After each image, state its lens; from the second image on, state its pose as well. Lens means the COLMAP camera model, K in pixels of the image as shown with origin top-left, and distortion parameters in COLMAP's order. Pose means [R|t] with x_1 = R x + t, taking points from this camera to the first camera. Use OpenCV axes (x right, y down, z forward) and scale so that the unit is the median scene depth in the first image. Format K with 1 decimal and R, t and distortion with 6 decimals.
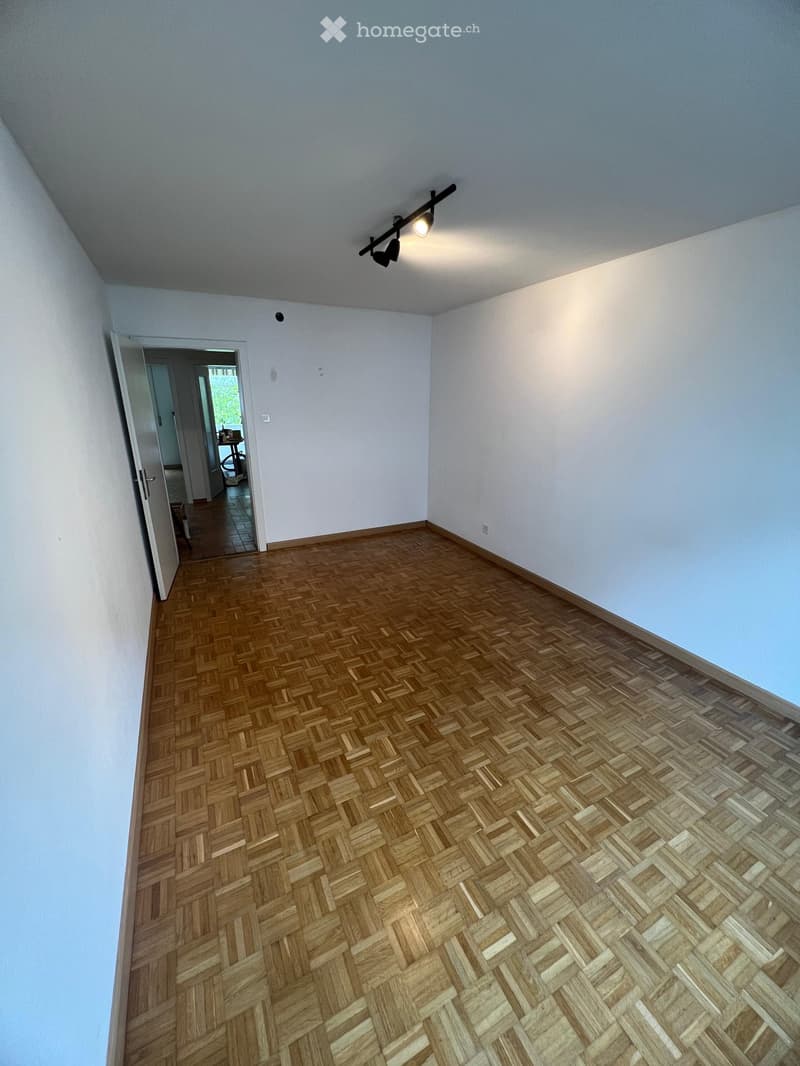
lens RADIAL K [[424.7, 0, 398.0], [0, 424.7, 531.6], [0, 0, 1]] dist [-0.001694, -0.000133]
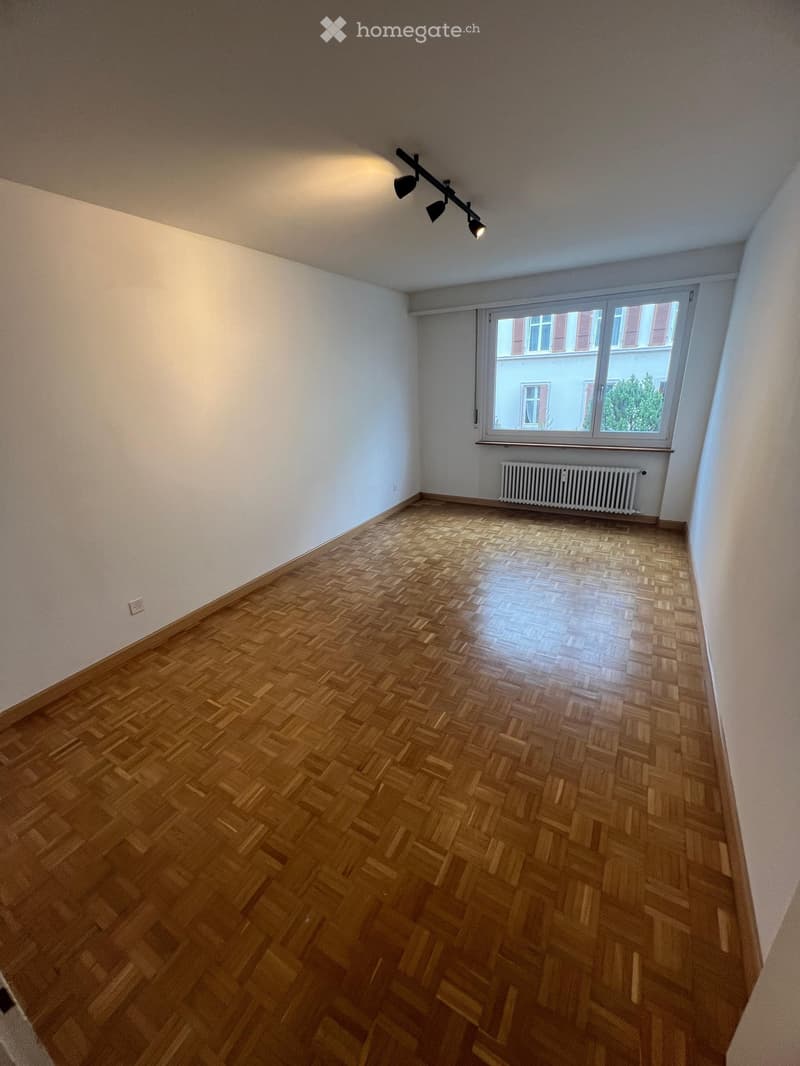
lens RADIAL K [[424.7, 0, 419.4], [0, 424.7, 523.1], [0, 0, 1]] dist [-0.001694, -0.000133]
pose [[-0.575759, -0.246113, 0.779699, -0.512721], [0.291308, 0.829292, 0.476879, -0.304247], [-0.763964, 0.501700, -0.405778, 0.999898]]
